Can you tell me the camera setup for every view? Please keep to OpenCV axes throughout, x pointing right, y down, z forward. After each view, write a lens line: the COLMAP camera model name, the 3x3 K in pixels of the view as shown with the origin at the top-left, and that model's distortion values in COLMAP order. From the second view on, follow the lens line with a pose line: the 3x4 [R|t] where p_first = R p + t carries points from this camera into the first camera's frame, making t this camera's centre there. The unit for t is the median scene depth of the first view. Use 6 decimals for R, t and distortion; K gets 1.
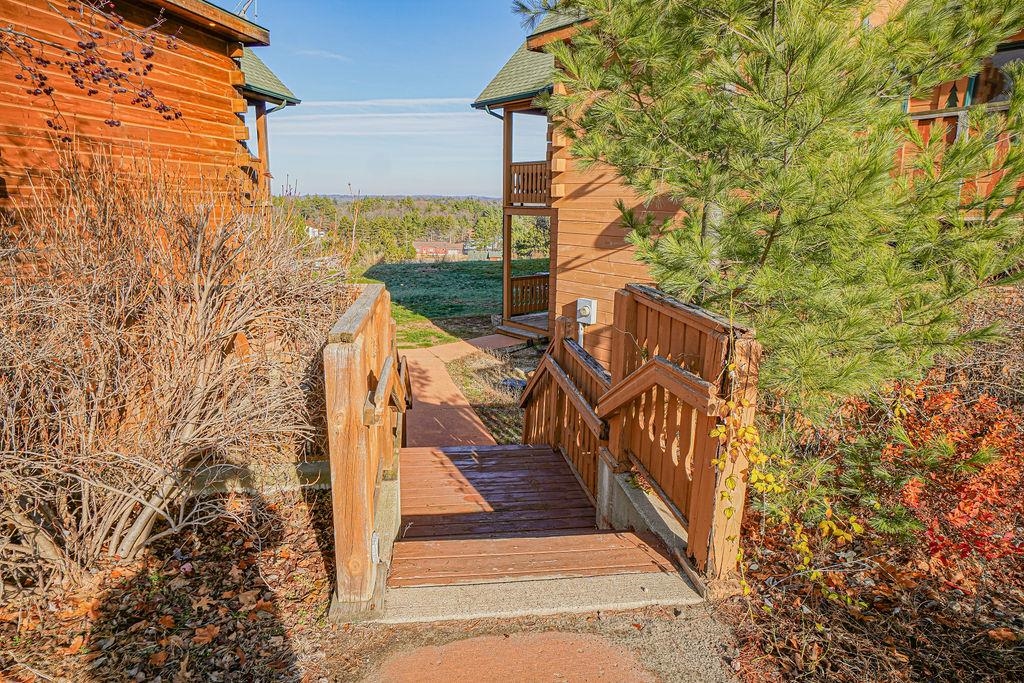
lens RADIAL K [[630.7, 0, 512.4], [0, 630.7, 357.2], [0, 0, 1]] dist [0.001100, 0.000024]
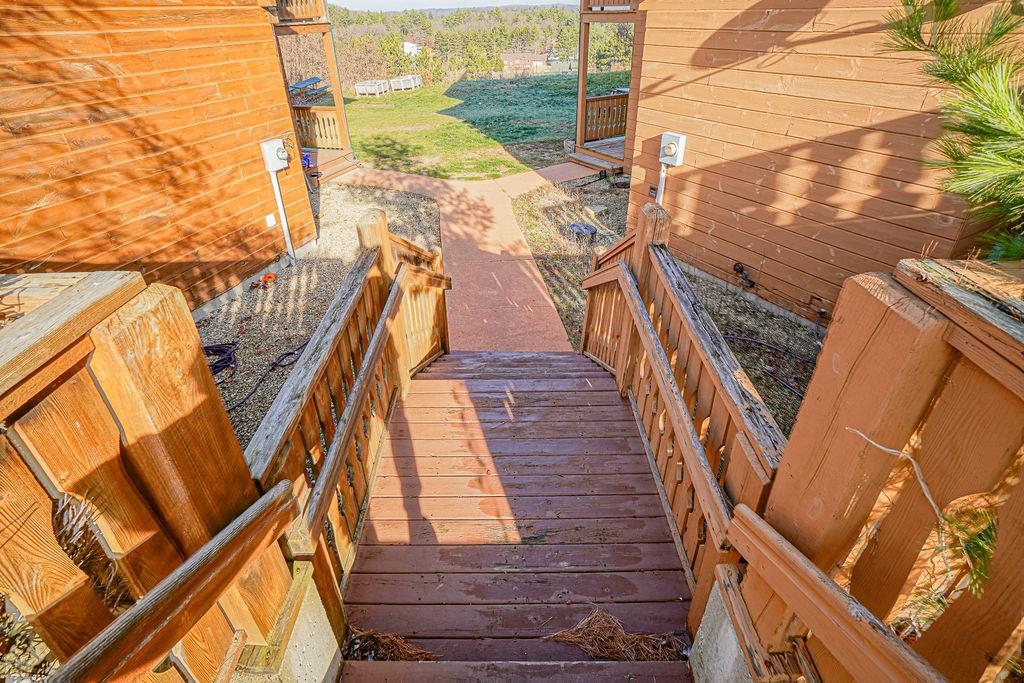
lens RADIAL K [[525.1, 0, 504.9], [0, 525.1, 342.6], [0, 0, 1]] dist [-0.026610, -0.000013]
pose [[0.988663, 0.046442, -0.142789, 0.007703], [0.001949, 0.946916, 0.321475, -0.043205], [0.150139, -0.318109, 0.936090, 0.196553]]
